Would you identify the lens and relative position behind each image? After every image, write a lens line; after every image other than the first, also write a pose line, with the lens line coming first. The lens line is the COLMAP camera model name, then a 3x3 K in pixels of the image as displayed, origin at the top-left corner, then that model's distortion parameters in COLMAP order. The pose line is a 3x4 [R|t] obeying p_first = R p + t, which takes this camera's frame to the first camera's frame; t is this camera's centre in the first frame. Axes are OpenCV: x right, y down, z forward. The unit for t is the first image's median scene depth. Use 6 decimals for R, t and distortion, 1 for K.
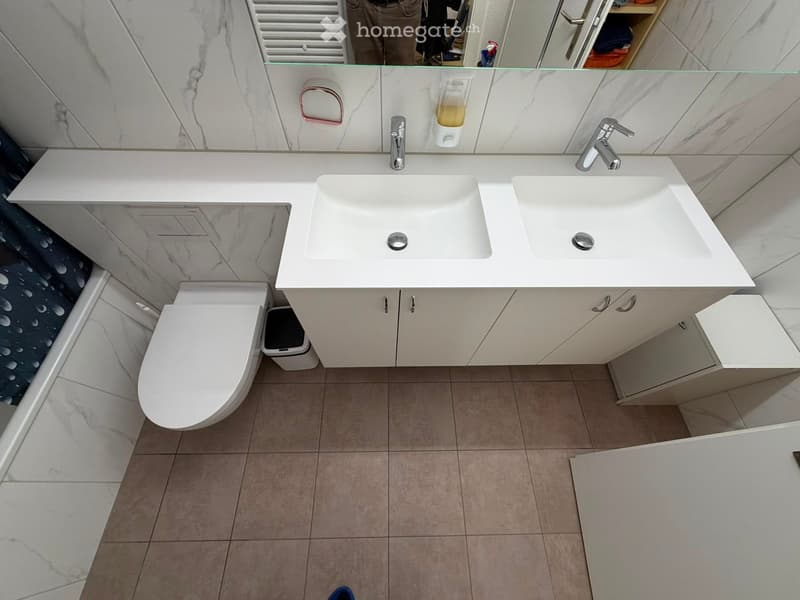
lens RADIAL K [[324.0, 0, 400.1], [0, 324.0, 299.4], [0, 0, 1]] dist [0.002751, 0.000211]
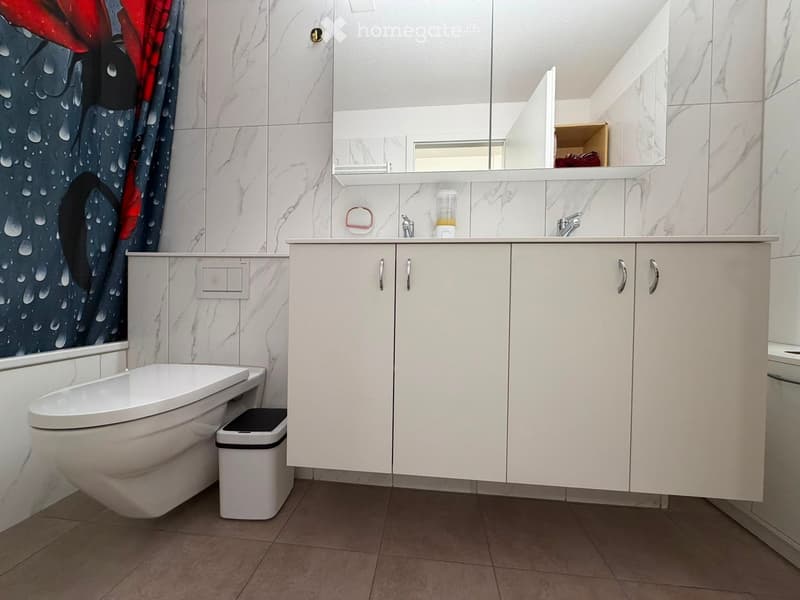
lens RADIAL K [[324.0, 0, 401.2], [0, 324.0, 300.4], [0, 0, 1]] dist [0.002751, 0.000211]
pose [[0.992292, -0.015473, -0.122949, 0.118770], [-0.098624, 0.502113, -0.859160, 0.782798], [0.075028, 0.864664, 0.496717, 0.512629]]
